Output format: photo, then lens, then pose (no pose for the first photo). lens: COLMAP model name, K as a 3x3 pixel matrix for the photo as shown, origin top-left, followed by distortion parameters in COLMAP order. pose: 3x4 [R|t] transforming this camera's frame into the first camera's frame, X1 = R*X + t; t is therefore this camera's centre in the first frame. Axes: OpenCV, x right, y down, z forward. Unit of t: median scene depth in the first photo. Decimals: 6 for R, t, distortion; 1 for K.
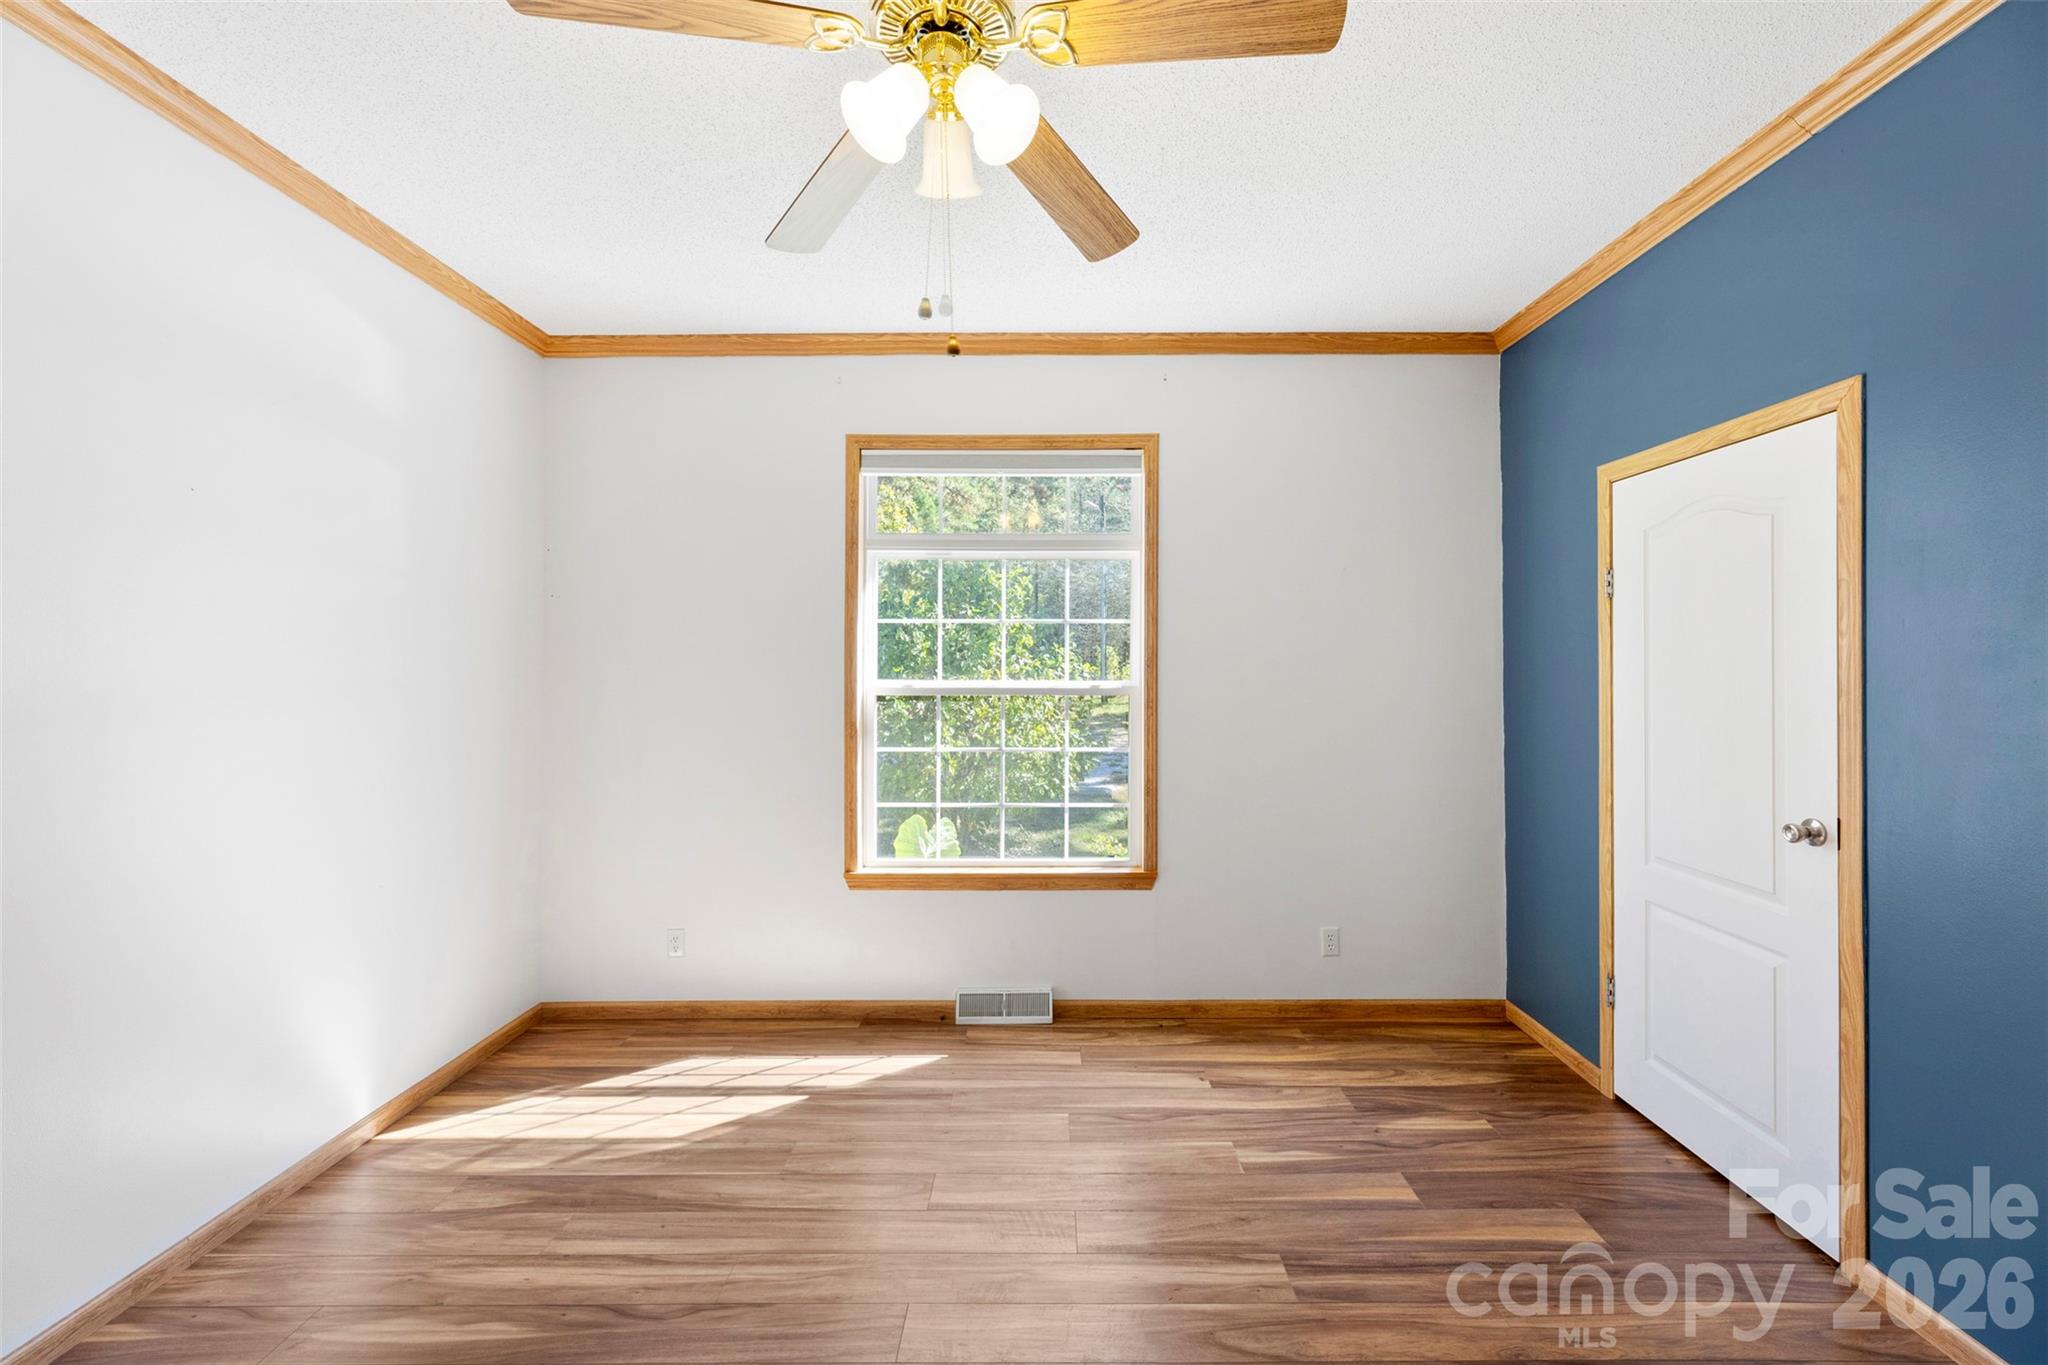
lens RADIAL K [[870.1, 0, 981.7], [0, 870.1, 647.4], [0, 0, 1]] dist [0.002080, -0.001157]
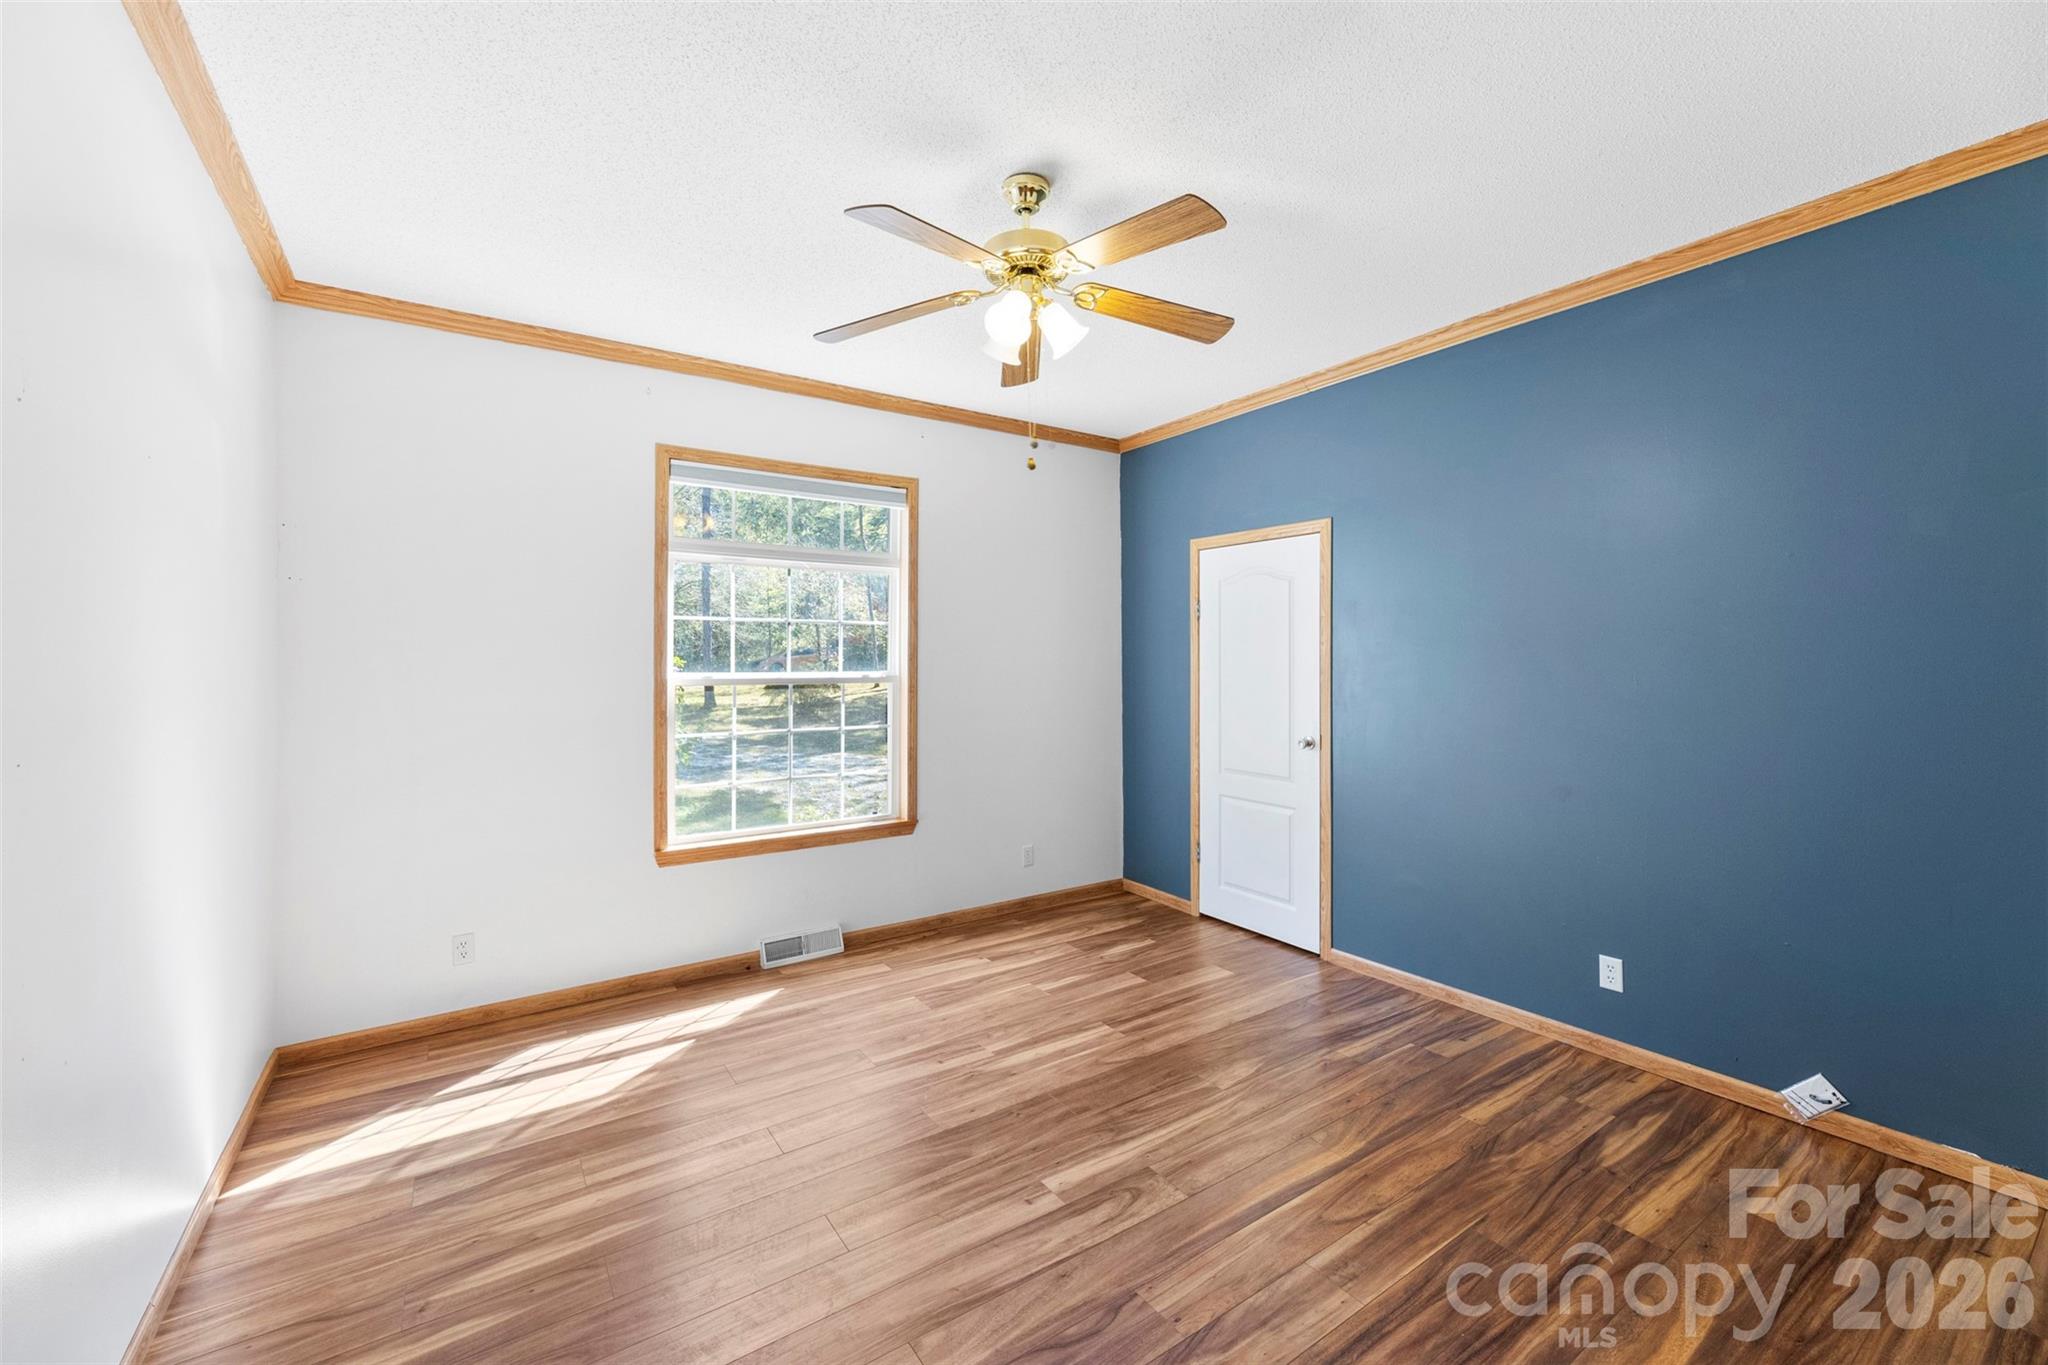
lens RADIAL K [[821.1, 0, 1054.2], [0, 821.1, 636.4], [0, 0, 1]] dist [0.001874, 0.000144]
pose [[0.816992, 0.016536, 0.576412, -0.416430], [-0.012422, 0.999861, -0.011078, -0.001874], [-0.576516, 0.001890, 0.817084, -0.134946]]
